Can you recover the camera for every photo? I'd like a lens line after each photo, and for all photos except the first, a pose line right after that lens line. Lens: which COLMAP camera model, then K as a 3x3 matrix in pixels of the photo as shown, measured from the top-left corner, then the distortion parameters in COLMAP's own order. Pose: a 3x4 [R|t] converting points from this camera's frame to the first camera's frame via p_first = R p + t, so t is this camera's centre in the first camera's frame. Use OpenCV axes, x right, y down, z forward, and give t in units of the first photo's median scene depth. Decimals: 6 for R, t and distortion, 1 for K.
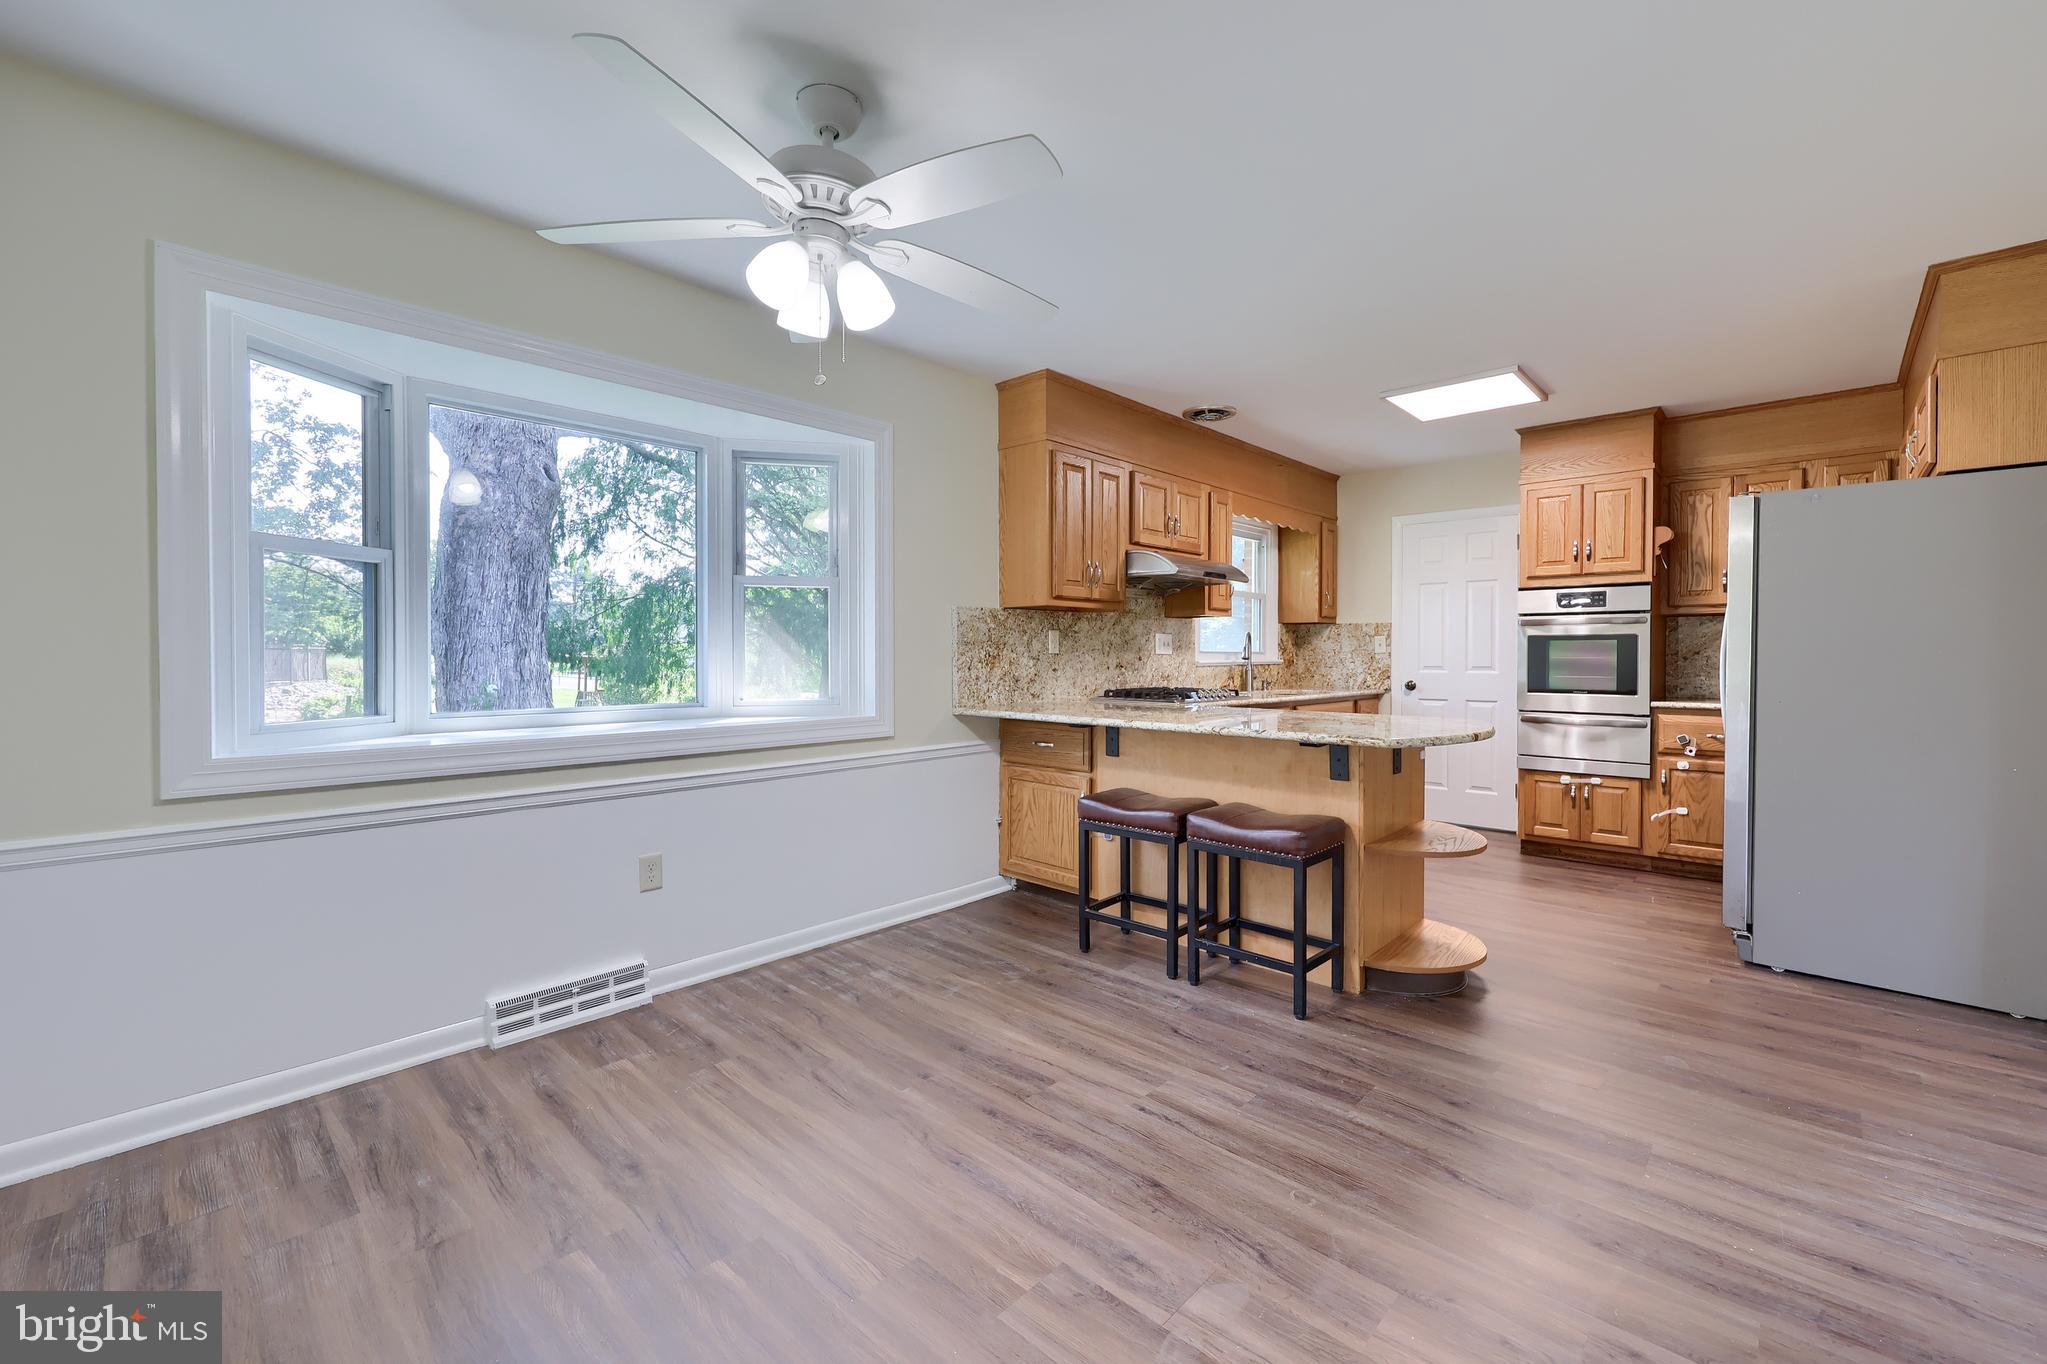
lens RADIAL K [[853.8, 0, 1003.5], [0, 853.8, 668.3], [0, 0, 1]] dist [0.003848, -0.001441]
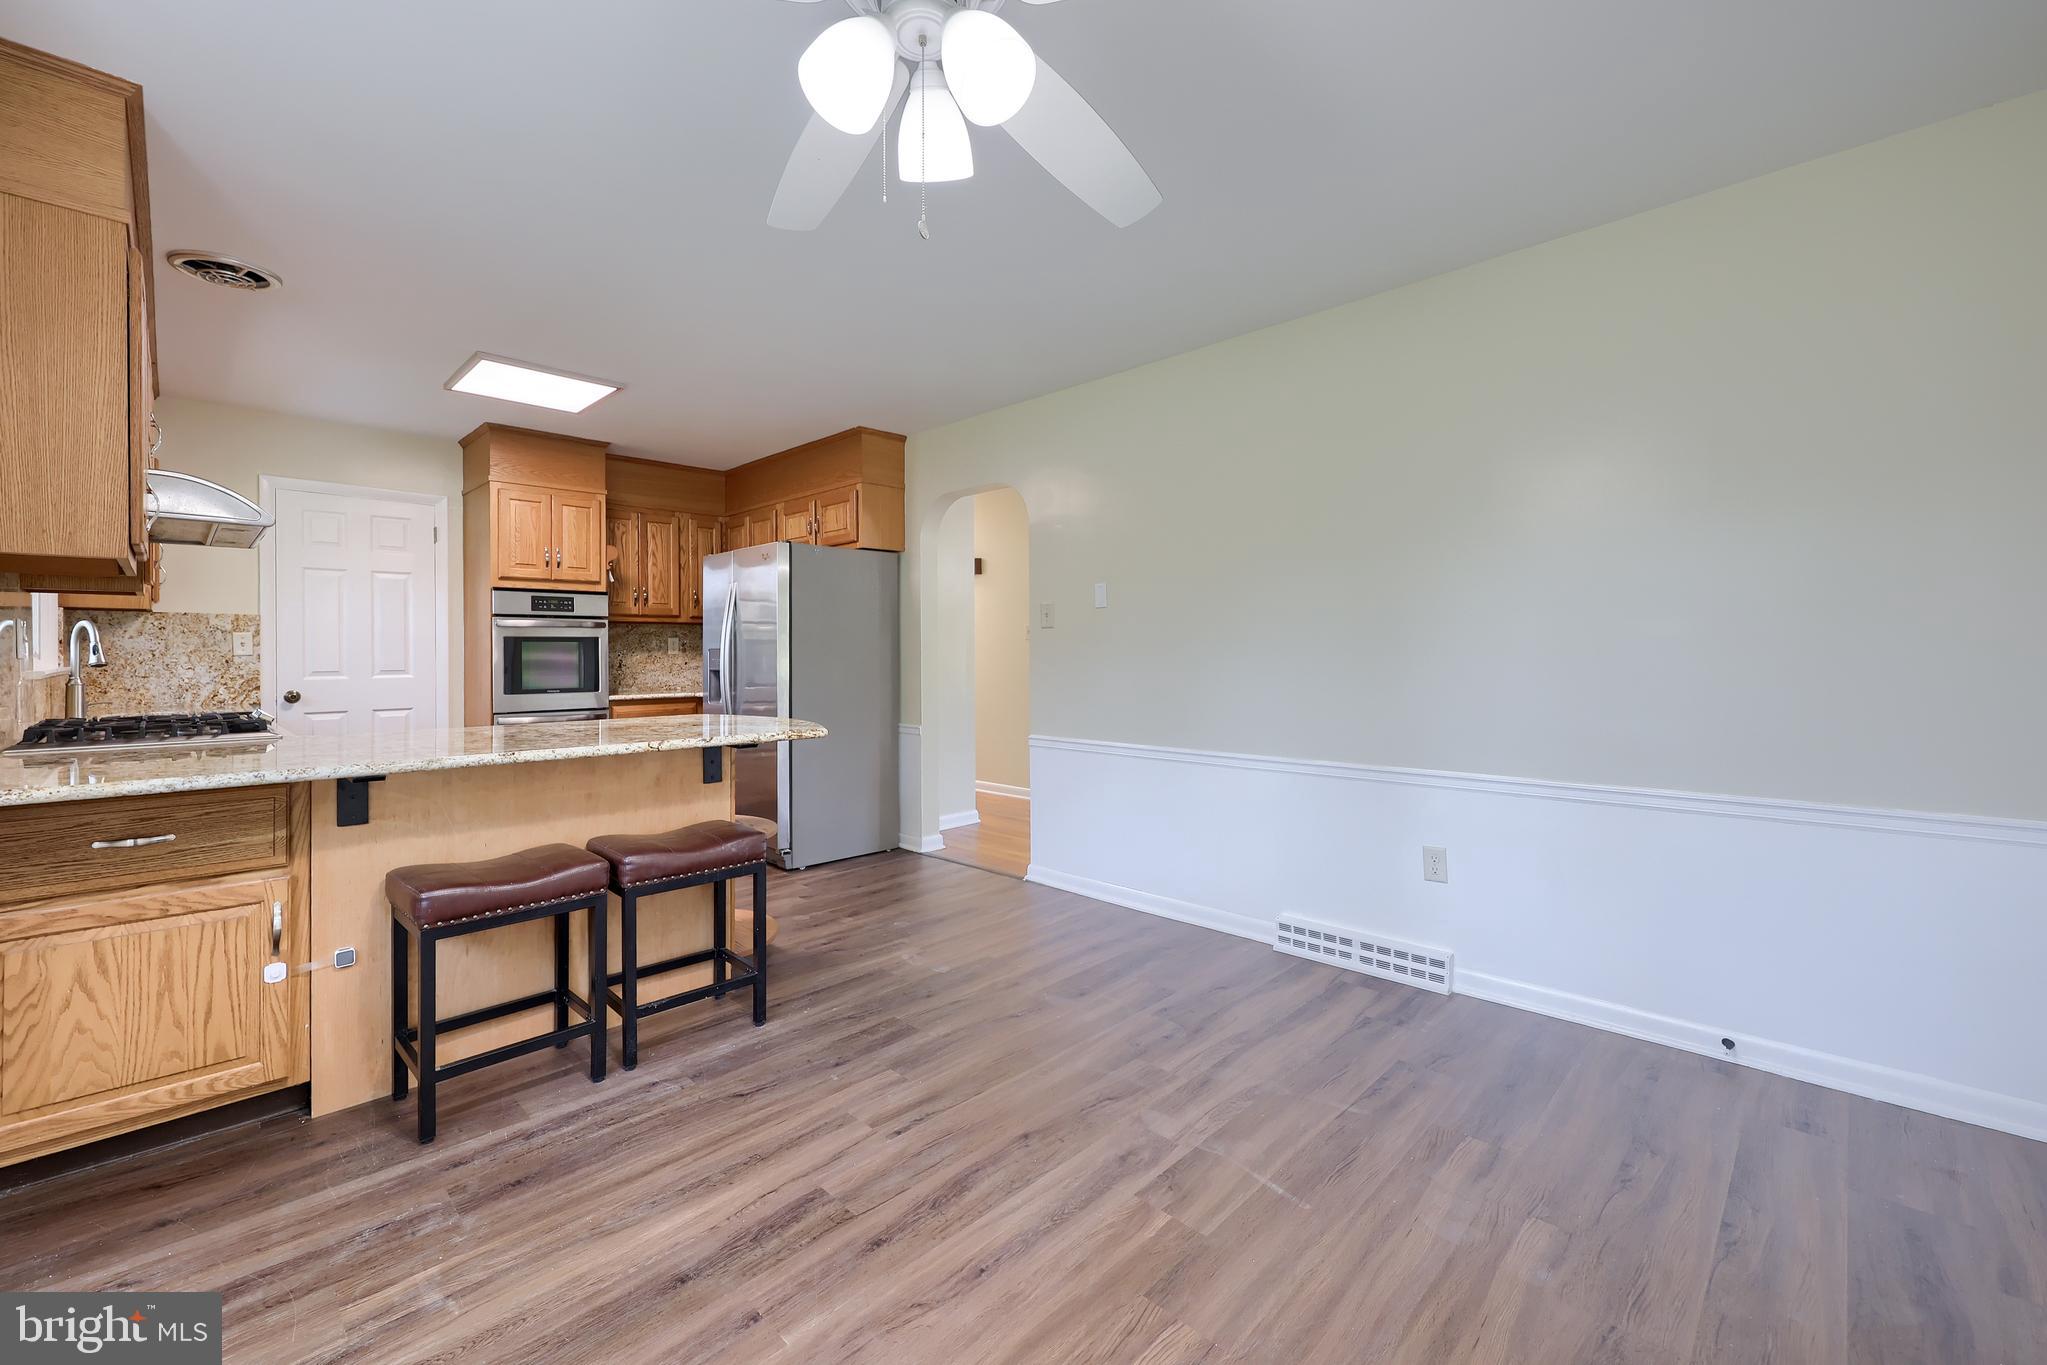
lens RADIAL K [[841.8, 0, 1044.2], [0, 841.8, 651.6], [0, 0, 1]] dist [-0.002723, -0.000411]
pose [[-0.011589, 0.000061, 0.999933, -0.422812], [0.022401, 0.999749, 0.000199, -0.008254], [-0.999682, 0.022402, -0.011588, 0.457298]]
